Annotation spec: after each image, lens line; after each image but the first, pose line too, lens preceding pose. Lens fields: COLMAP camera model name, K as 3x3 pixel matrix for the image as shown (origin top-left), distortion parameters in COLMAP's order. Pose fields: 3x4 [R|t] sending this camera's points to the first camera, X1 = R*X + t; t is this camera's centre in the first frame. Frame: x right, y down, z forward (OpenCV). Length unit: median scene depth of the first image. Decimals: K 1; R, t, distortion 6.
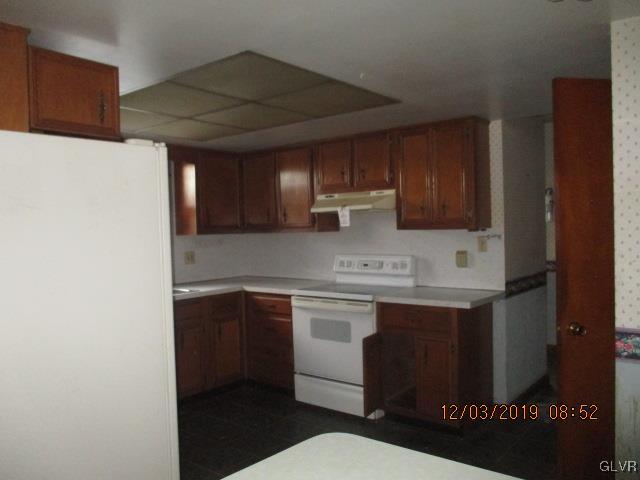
lens RADIAL K [[531.7, 0, 320.0], [0, 531.7, 240.0], [0, 0, 1]] dist [-0.035001, 0.012230]
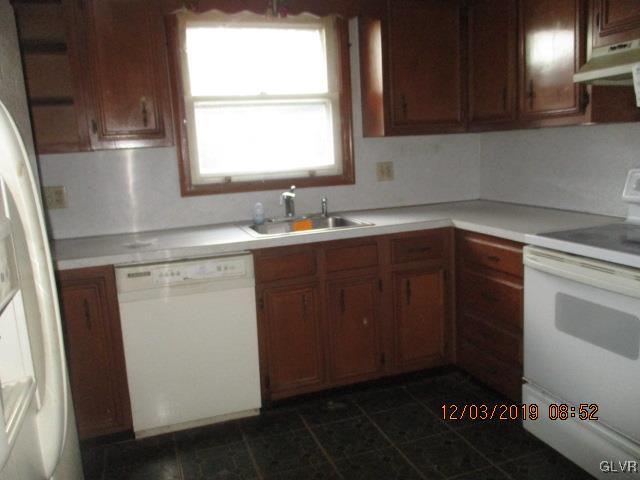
lens RADIAL K [[531.7, 0, 320.0], [0, 531.7, 240.0], [0, 0, 1]] dist [-0.035001, 0.012230]
pose [[0.854135, 0.070726, -0.515220, 0.044071], [0.015458, 0.986819, 0.161090, 0.010703], [0.519822, -0.145557, 0.841783, 0.433726]]
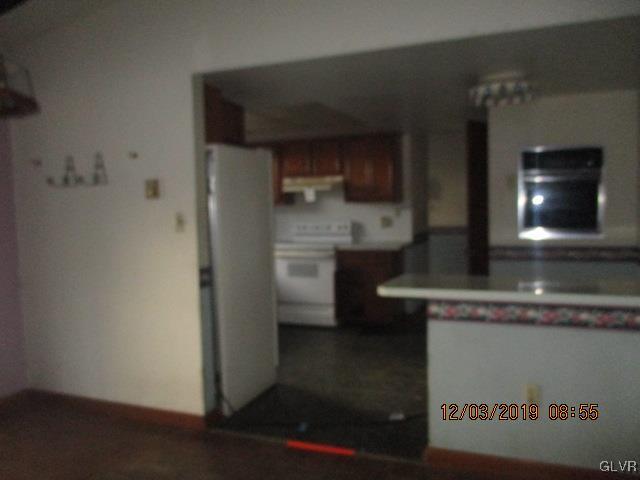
lens RADIAL K [[531.7, 0, 320.0], [0, 531.7, 240.0], [0, 0, 1]] dist [-0.035001, 0.012230]
pose [[0.959682, -0.017761, 0.280526, -0.319127], [0.008015, 0.999325, 0.035852, 0.029247], [-0.280973, -0.032158, 0.959177, -0.392644]]
